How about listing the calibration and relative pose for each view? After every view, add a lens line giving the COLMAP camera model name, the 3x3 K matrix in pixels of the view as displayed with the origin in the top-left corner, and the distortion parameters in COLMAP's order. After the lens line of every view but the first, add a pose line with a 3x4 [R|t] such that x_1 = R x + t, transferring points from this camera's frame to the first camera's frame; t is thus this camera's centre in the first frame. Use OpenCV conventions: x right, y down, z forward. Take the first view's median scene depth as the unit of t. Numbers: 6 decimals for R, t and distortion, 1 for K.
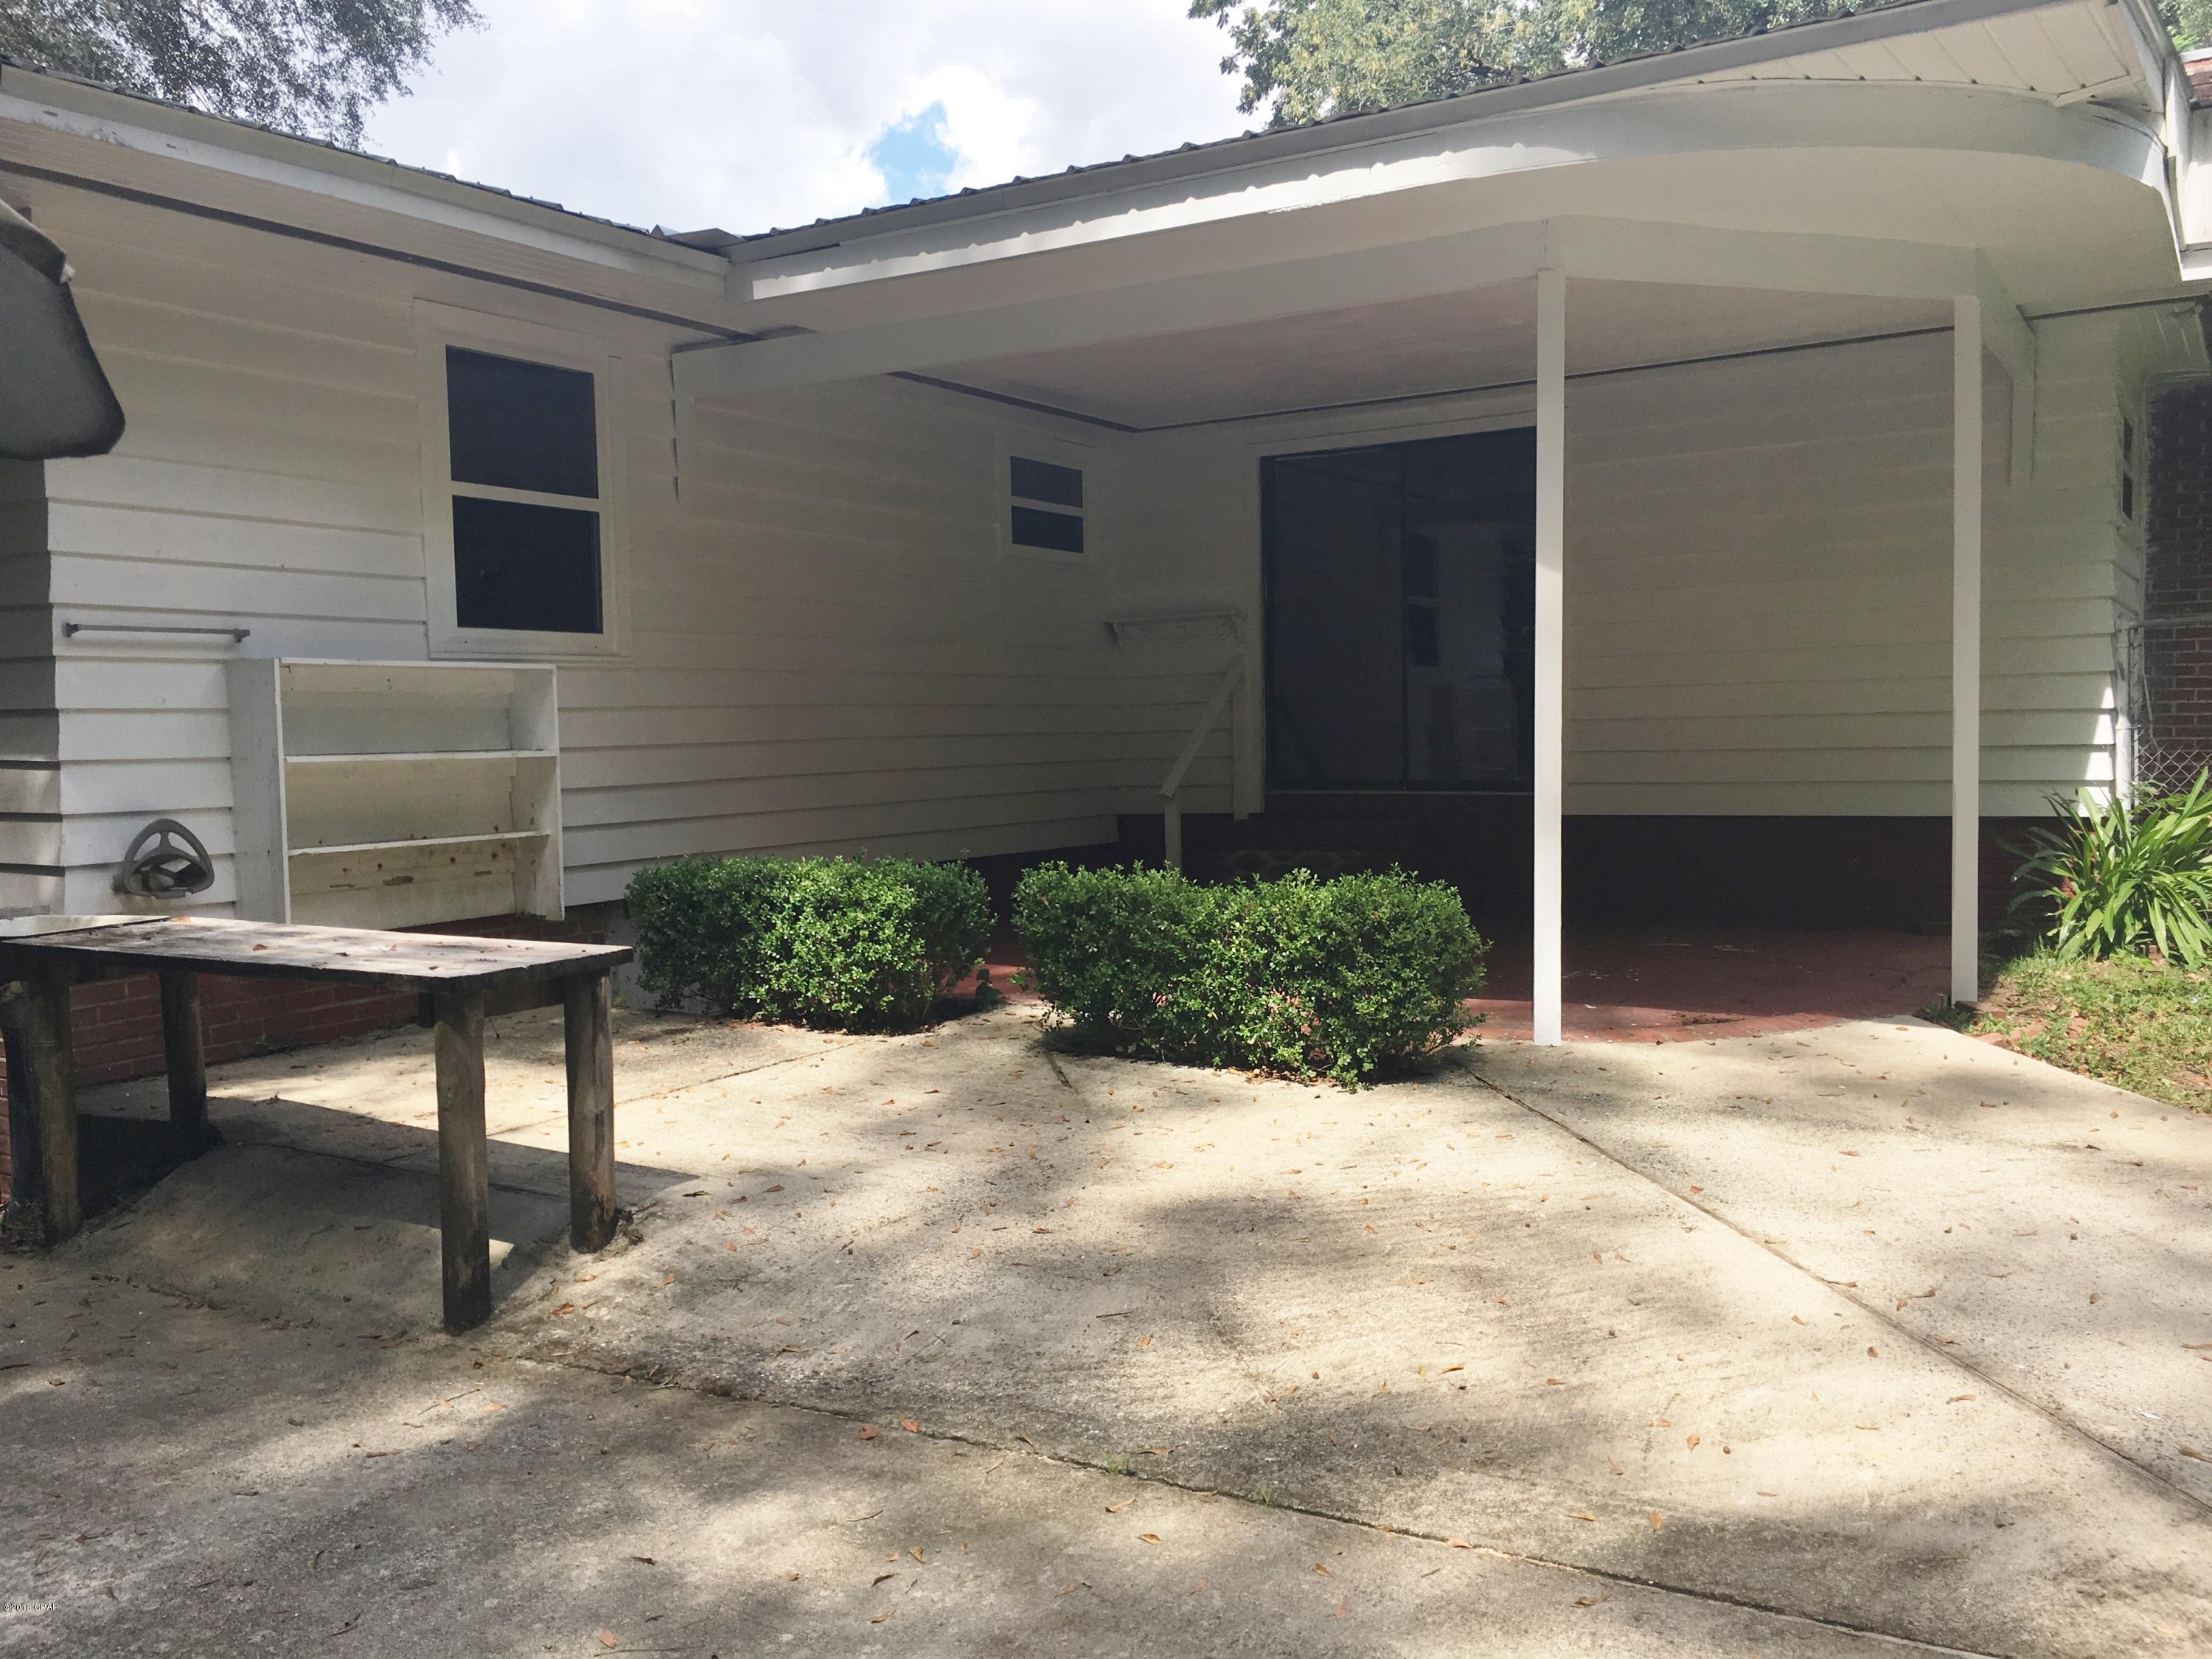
lens RADIAL K [[1877.9, 0, 1105.9], [0, 1877.9, 840.9], [0, 0, 1]] dist [0.088704, -0.121784]
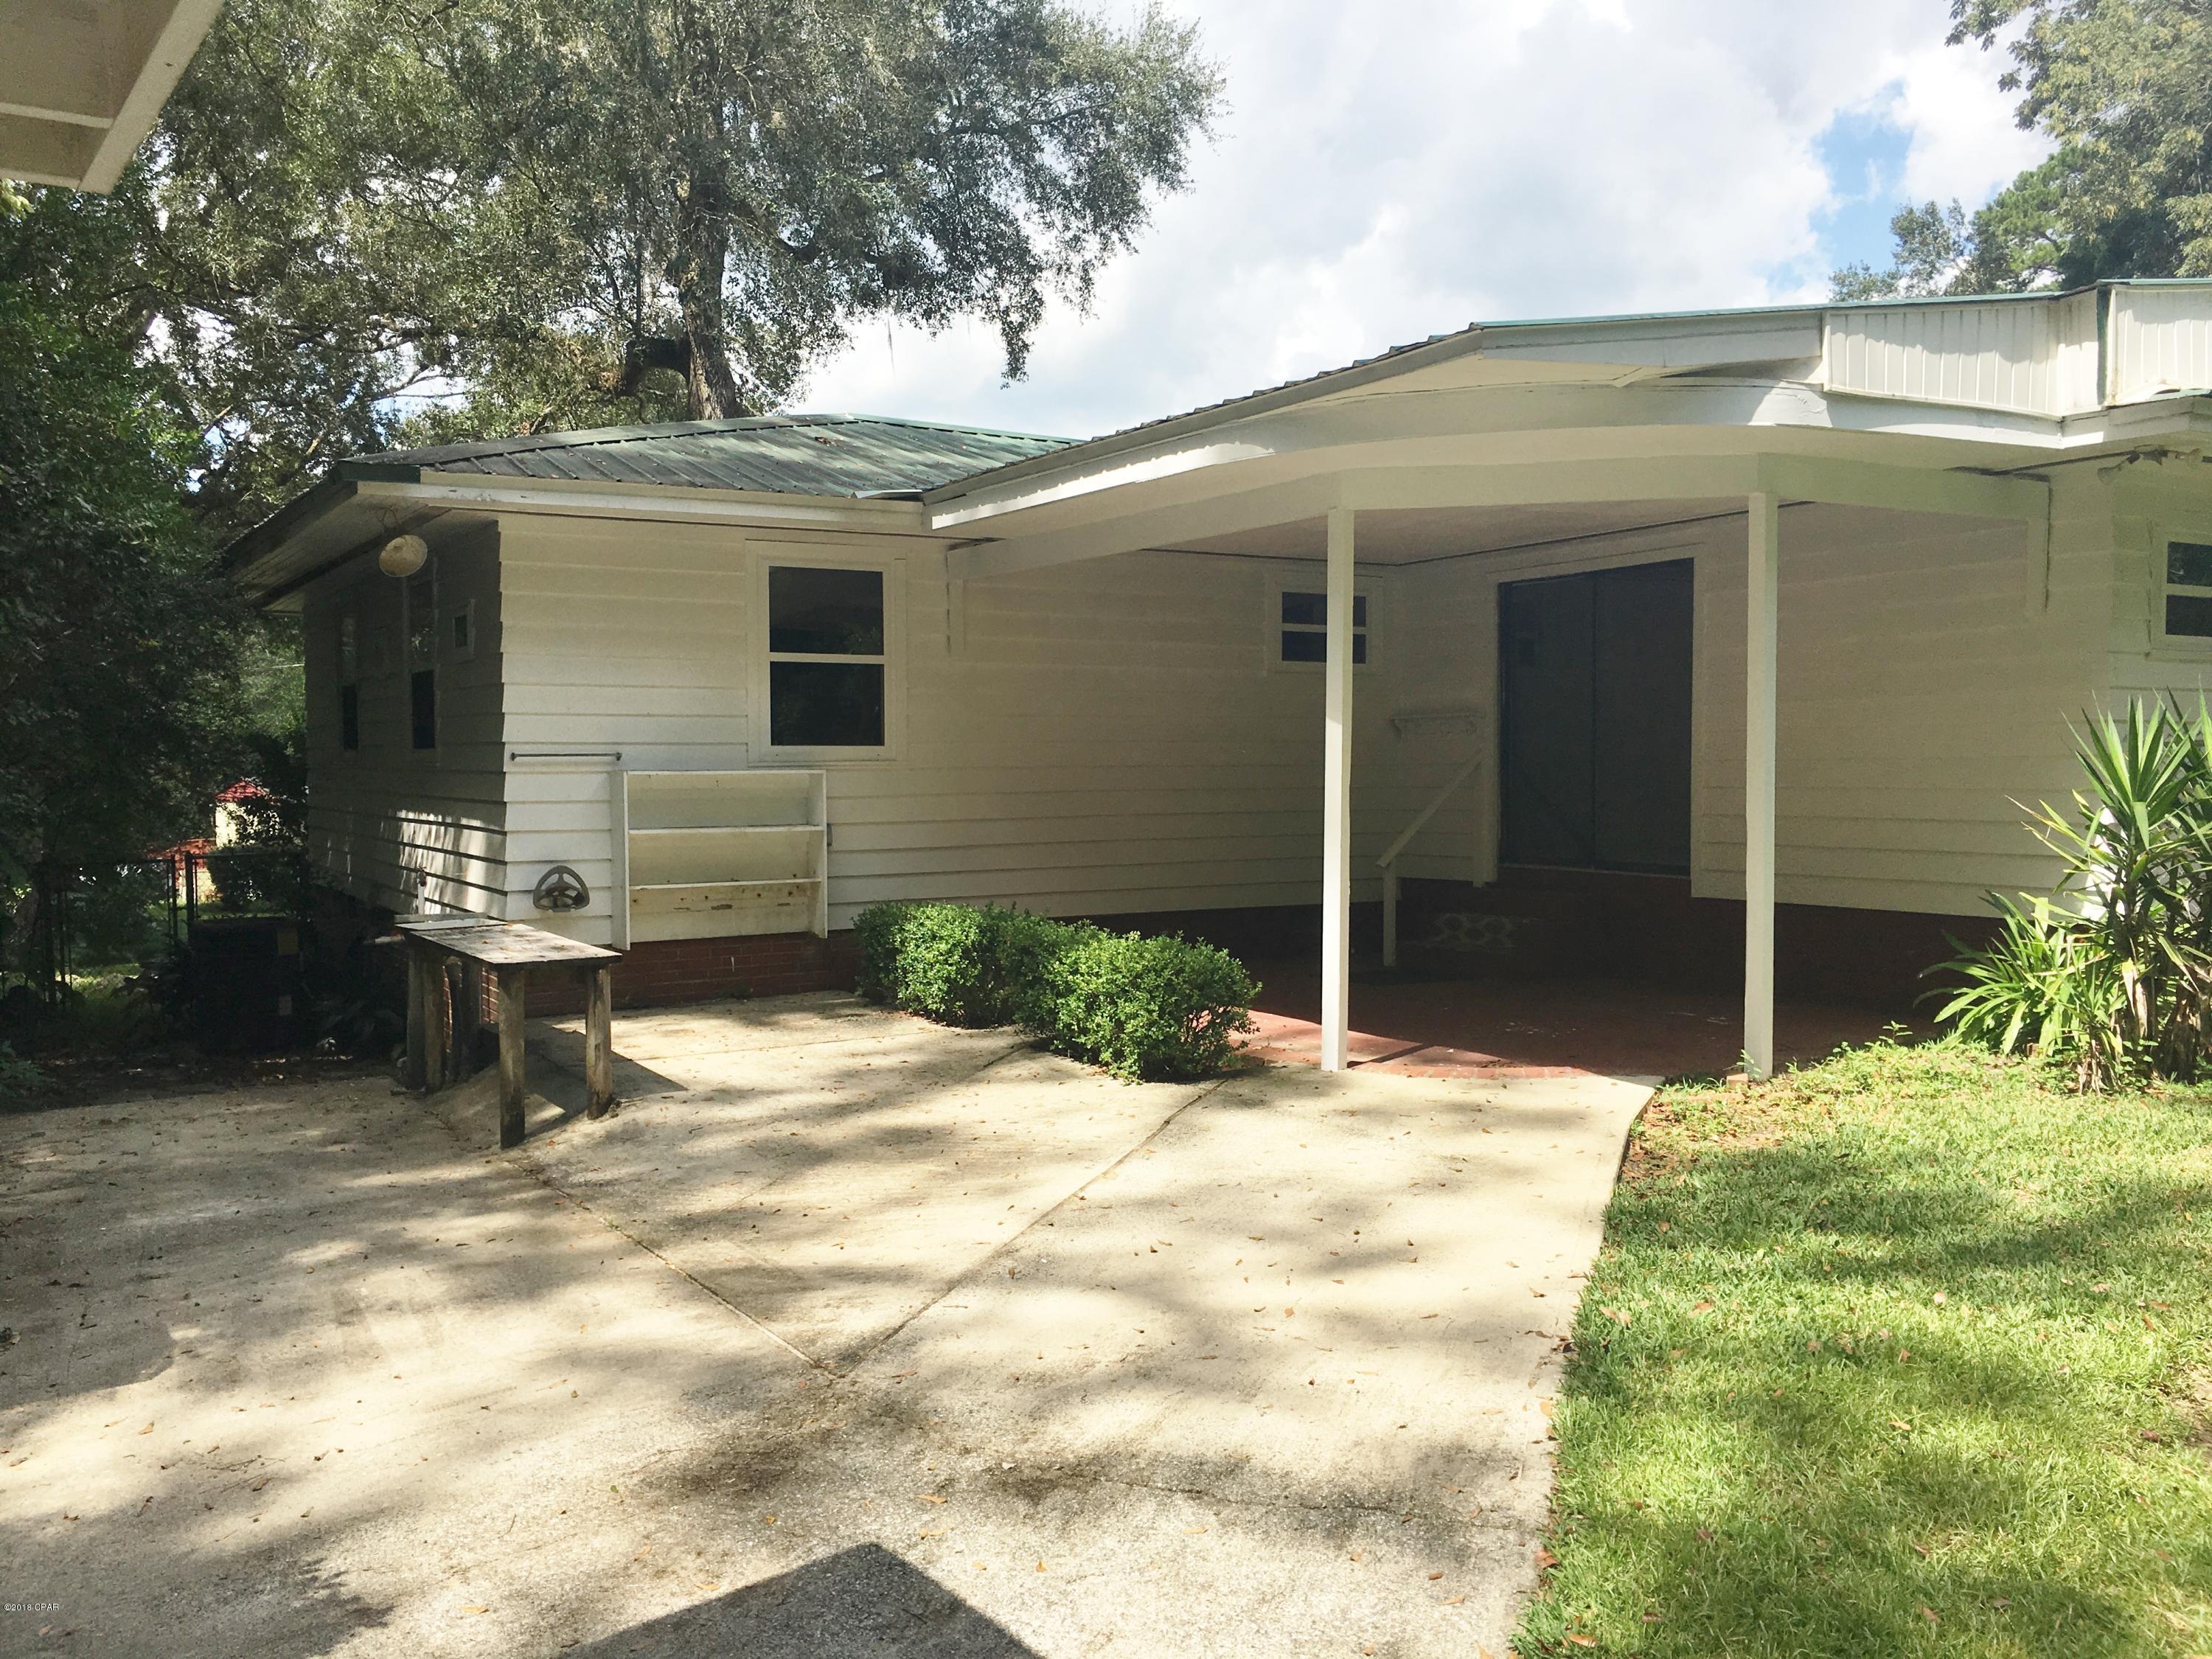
lens RADIAL K [[1877.9, 0, 1105.9], [0, 1877.9, 840.9], [0, 0, 1]] dist [0.088704, -0.121784]
pose [[0.889499, 0.033970, -0.455672, 0.620164], [-0.040347, 0.999177, -0.004272, -0.039852], [0.455152, 0.022185, 0.890138, -0.252912]]
